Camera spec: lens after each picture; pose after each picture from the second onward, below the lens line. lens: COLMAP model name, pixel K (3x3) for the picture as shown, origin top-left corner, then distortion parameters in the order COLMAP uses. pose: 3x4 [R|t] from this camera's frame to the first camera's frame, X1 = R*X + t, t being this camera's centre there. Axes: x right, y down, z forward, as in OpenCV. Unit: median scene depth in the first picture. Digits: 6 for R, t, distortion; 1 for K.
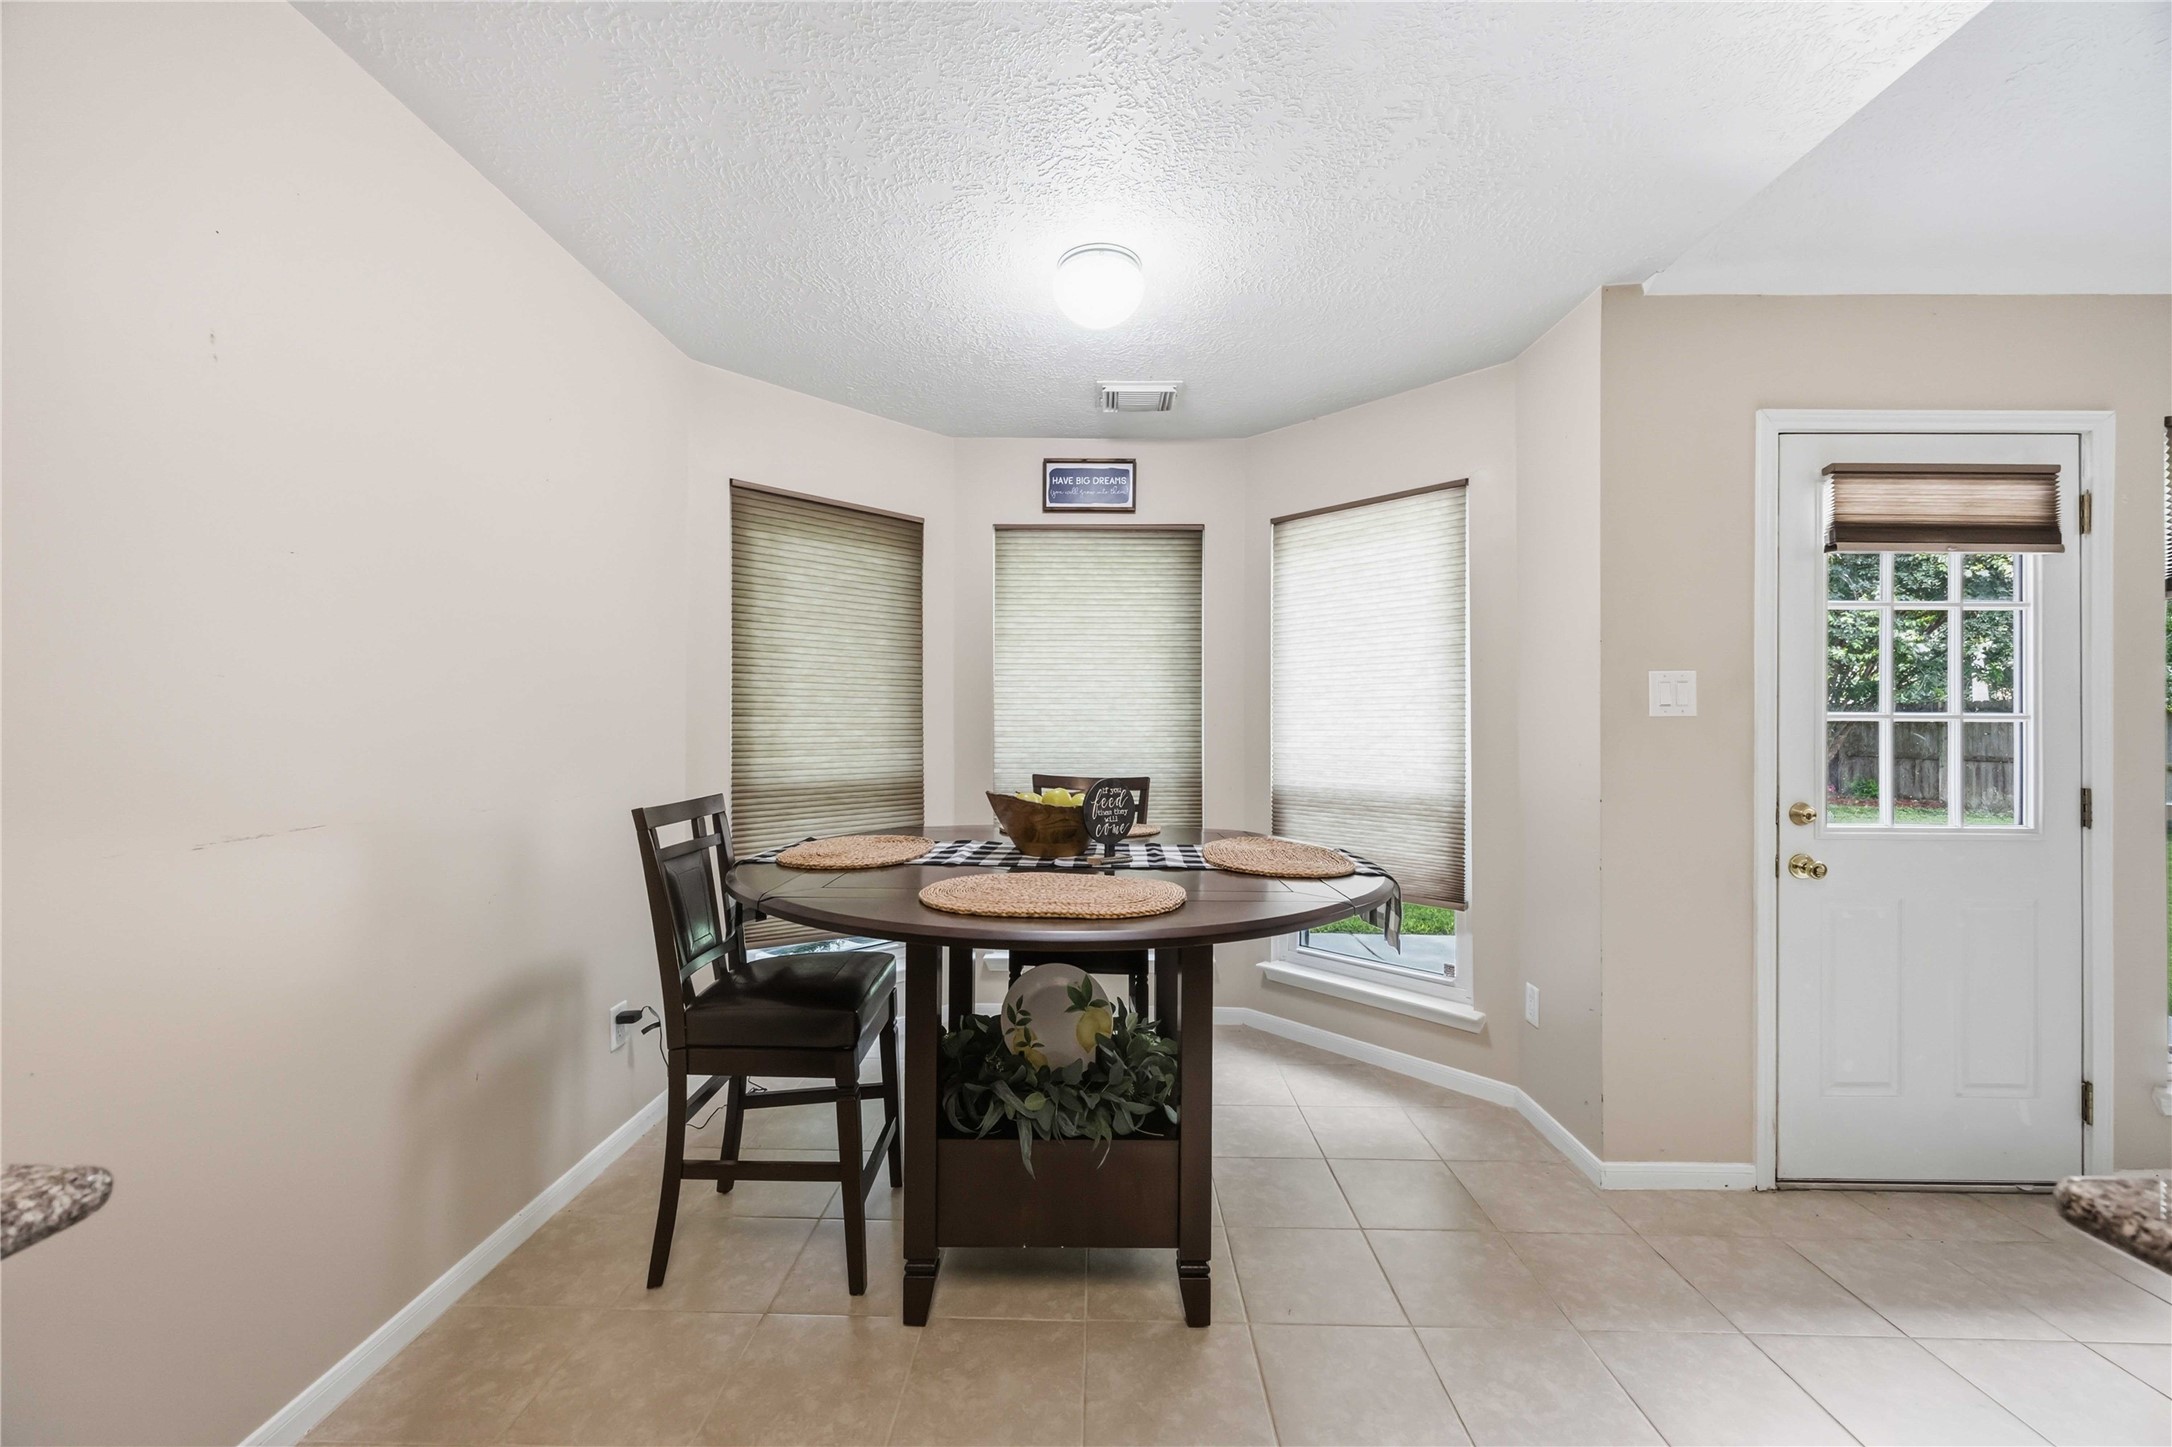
lens RADIAL K [[839.3, 0, 1086.0], [0, 839.3, 723.5], [0, 0, 1]] dist [-0.004032, -0.000129]
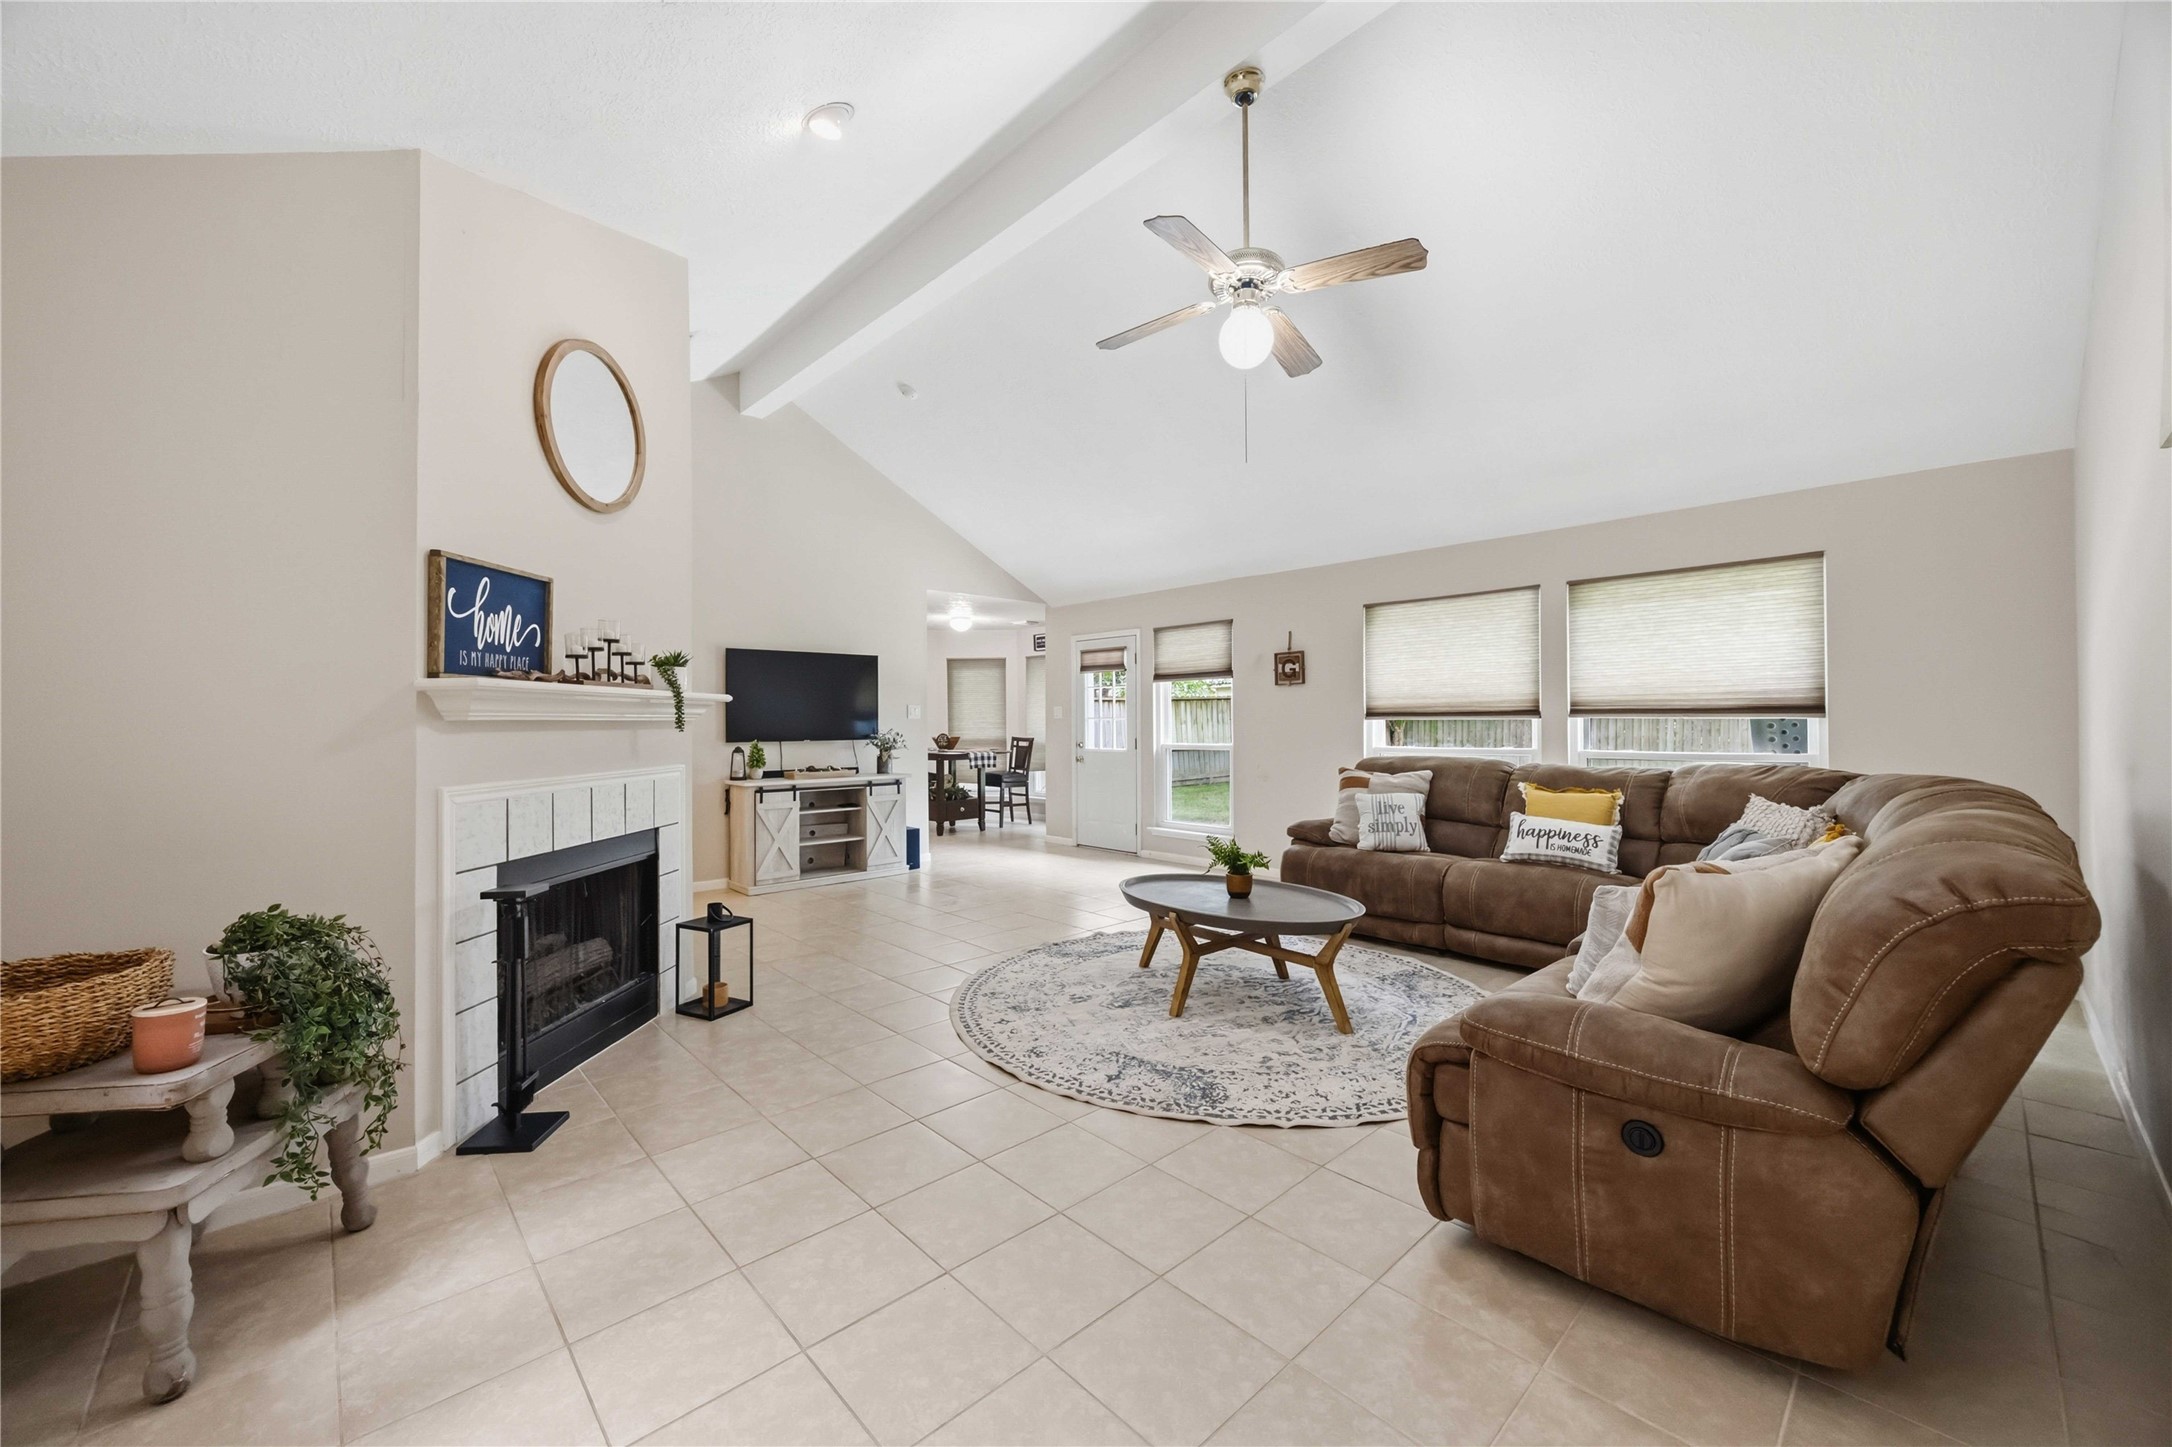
lens RADIAL K [[839.3, 0, 1086.0], [0, 839.3, 723.5], [0, 0, 1]] dist [-0.004032, -0.000129]
pose [[0.699162, -0.004936, -0.714946, 2.728837], [0.007280, 0.999973, 0.000215, 0.010937], [0.714926, -0.005355, 0.699180, -1.215856]]
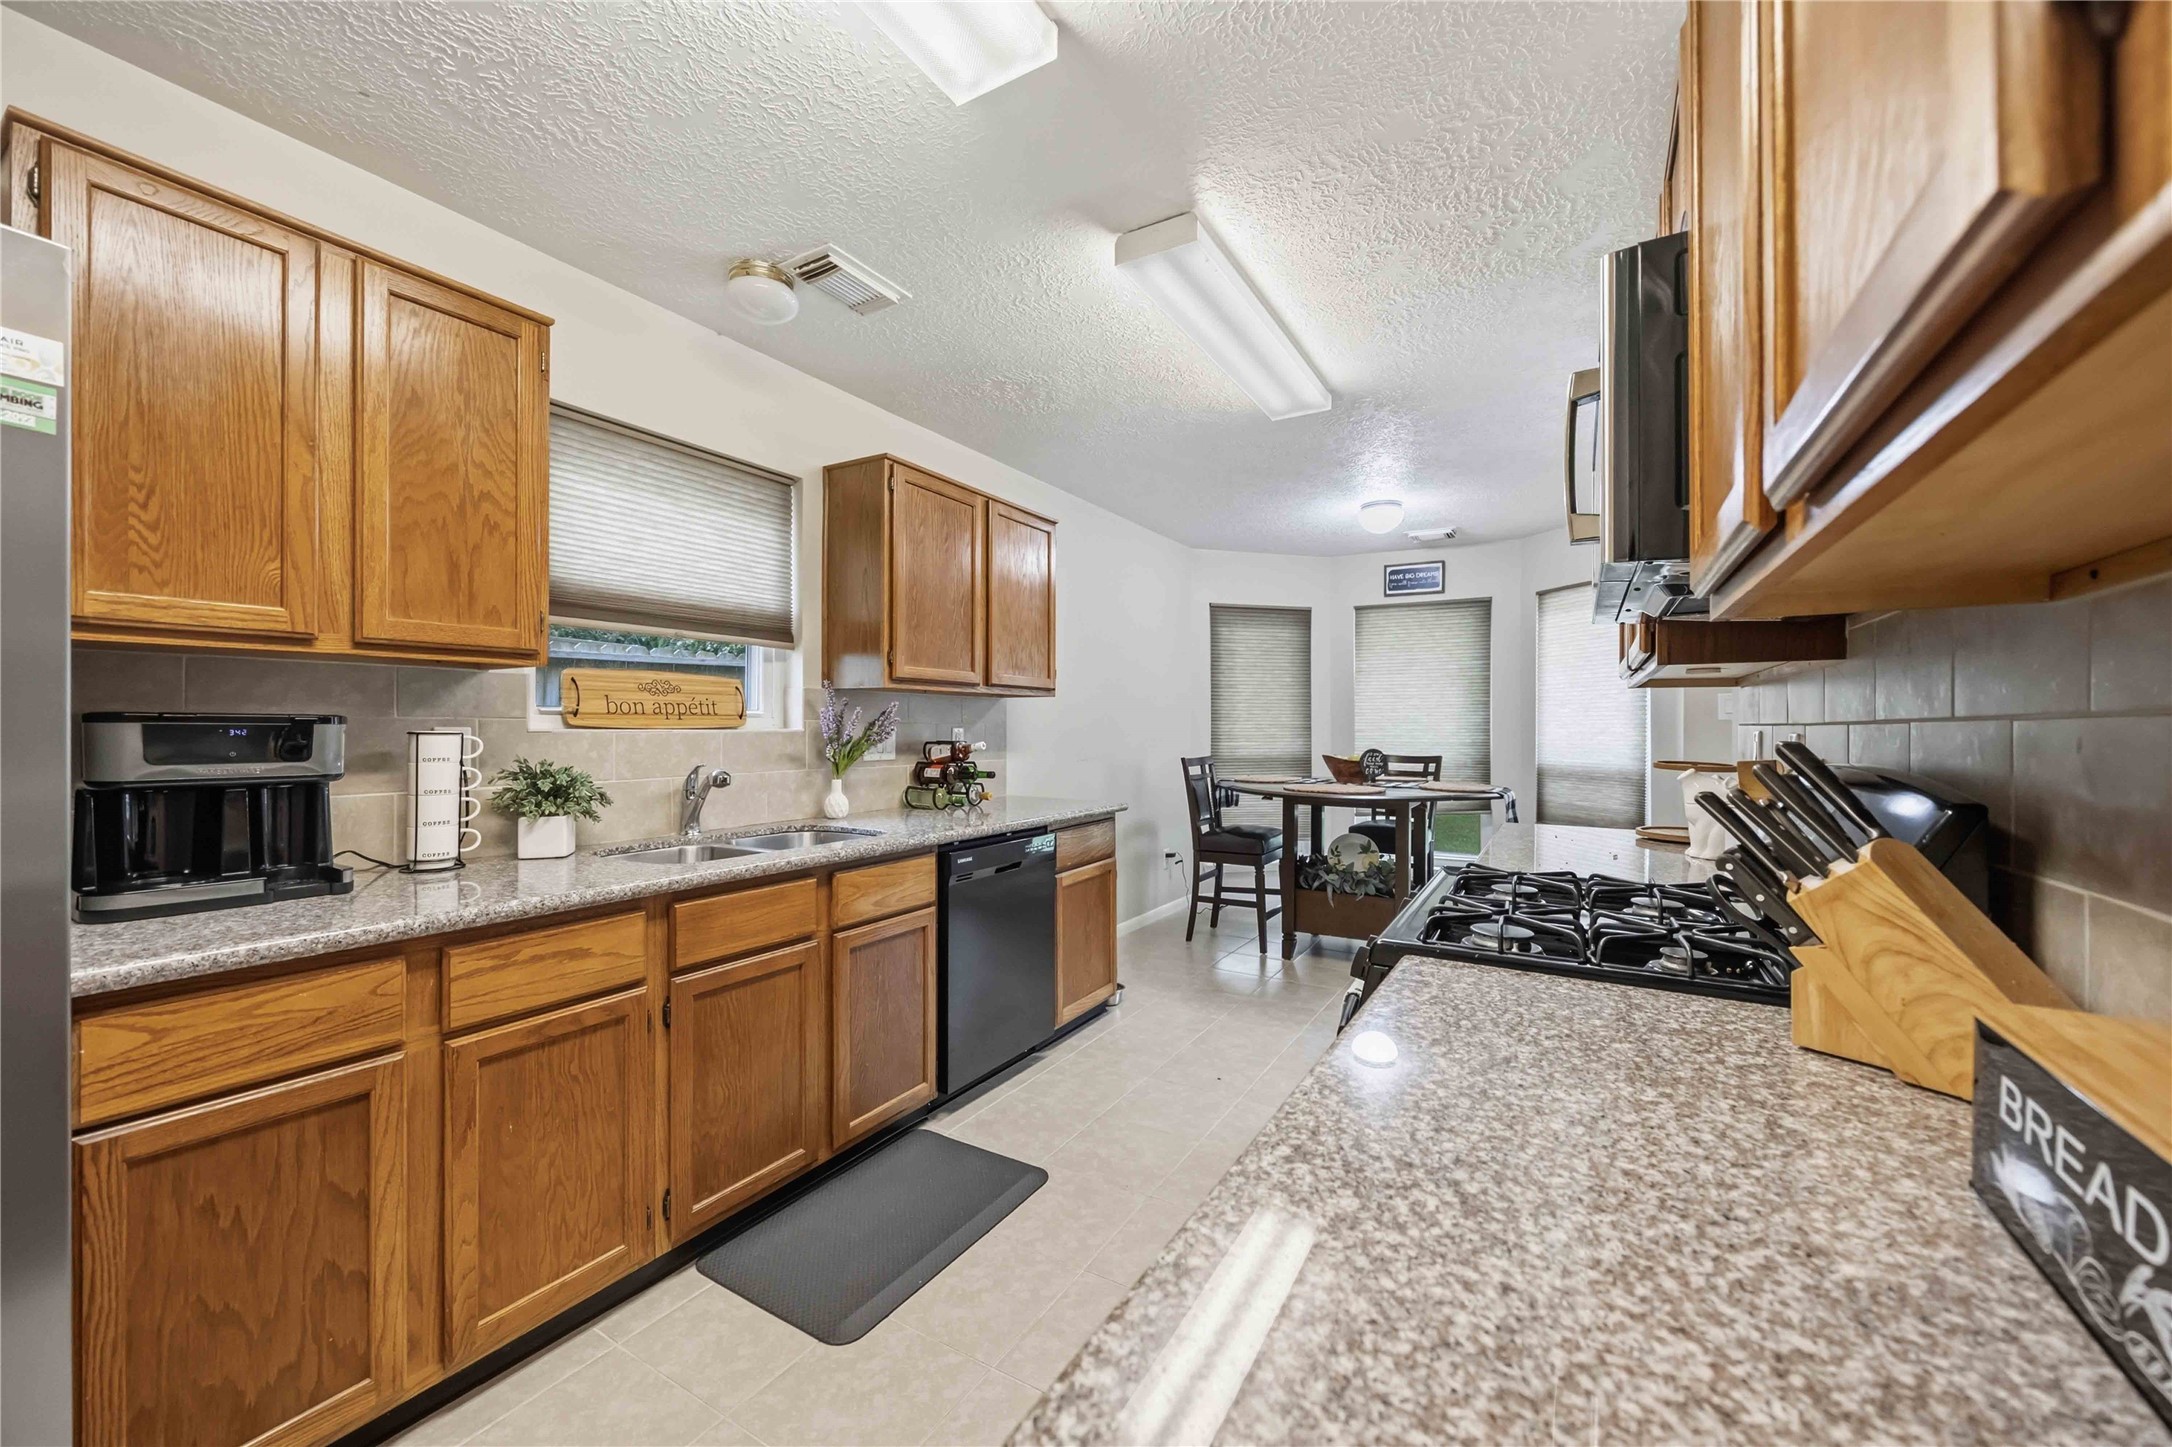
lens RADIAL K [[839.3, 0, 1086.0], [0, 839.3, 723.5], [0, 0, 1]] dist [-0.004032, -0.000129]
pose [[0.868100, -0.002982, -0.496381, 0.309871], [0.002813, 0.999995, -0.001089, -0.002011], [0.496382, -0.000451, 0.868104, -0.879029]]
